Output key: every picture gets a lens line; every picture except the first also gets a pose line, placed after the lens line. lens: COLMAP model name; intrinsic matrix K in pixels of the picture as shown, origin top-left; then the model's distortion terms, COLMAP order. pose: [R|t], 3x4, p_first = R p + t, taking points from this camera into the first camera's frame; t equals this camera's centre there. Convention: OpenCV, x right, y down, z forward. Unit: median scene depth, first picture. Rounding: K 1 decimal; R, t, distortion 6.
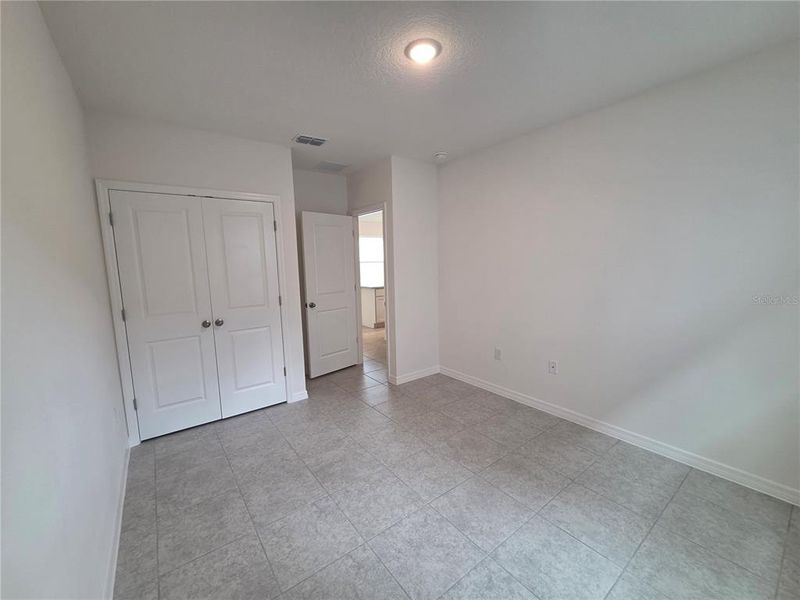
lens RADIAL K [[327.1, 0, 395.0], [0, 327.1, 303.5], [0, 0, 1]] dist [0.001129, -0.000452]
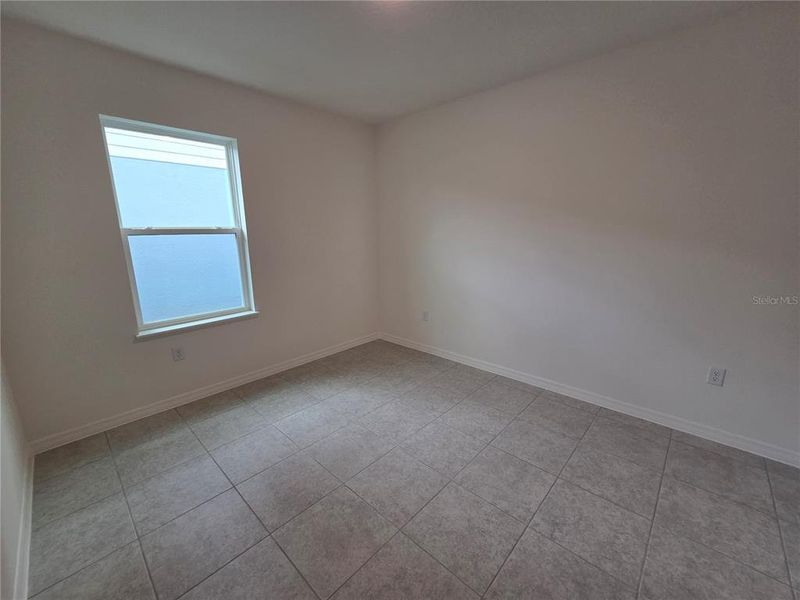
lens RADIAL K [[327.1, 0, 395.0], [0, 327.1, 303.5], [0, 0, 1]] dist [0.001129, -0.000452]
pose [[-0.984897, 0.071223, -0.157812, 0.198956], [0.011071, 0.935512, 0.353121, -0.188514], [0.172785, 0.346041, -0.922172, 1.510327]]
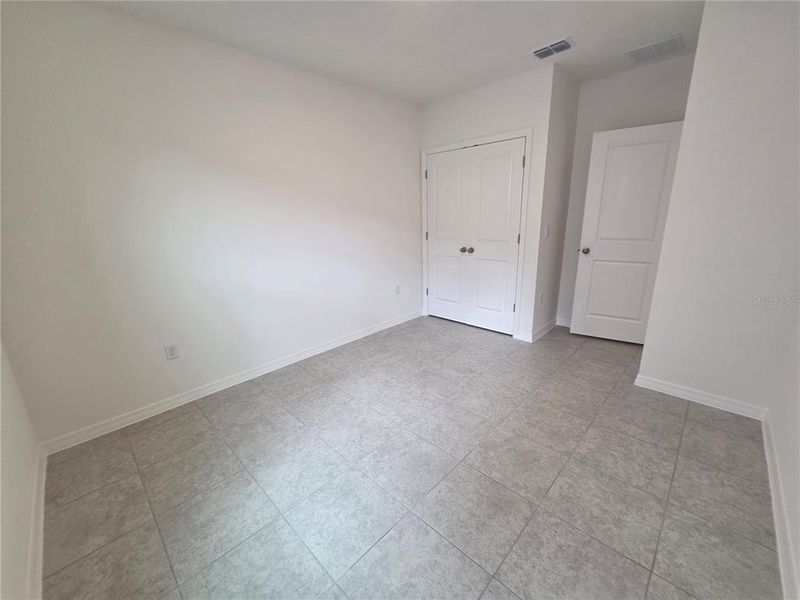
lens RADIAL K [[327.1, 0, 395.0], [0, 327.1, 303.5], [0, 0, 1]] dist [0.001129, -0.000452]
pose [[0.151405, 0.285626, -0.946306, 0.831189], [-0.104241, 0.956618, 0.272060, -0.070629], [0.982960, 0.057452, 0.174610, 0.610940]]
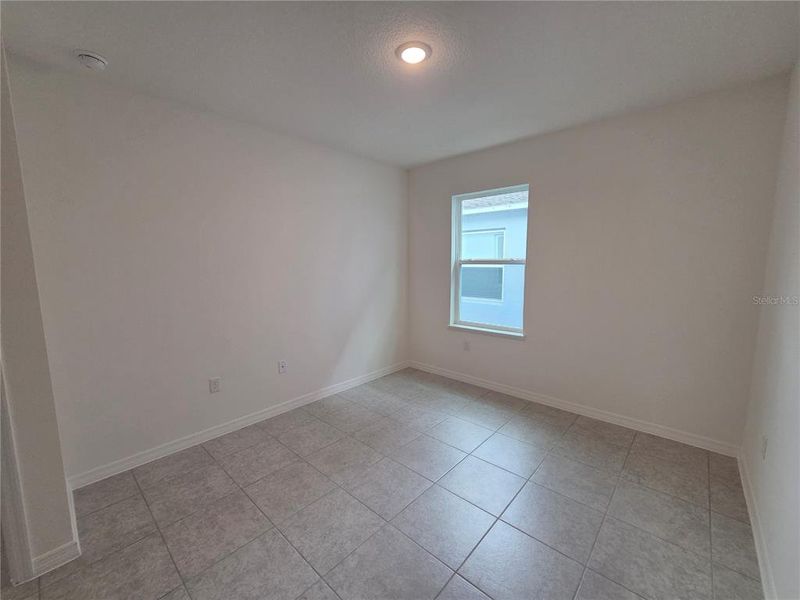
lens RADIAL K [[331.4, 0, 395.5], [0, 331.4, 298.4], [0, 0, 1]] dist [0.001565, 0.000073]
pose [[-0.183219, -0.091478, 0.978807, -0.729177], [0.143169, 0.982563, 0.118628, -0.111584], [-0.972591, 0.161869, -0.166928, 0.987533]]
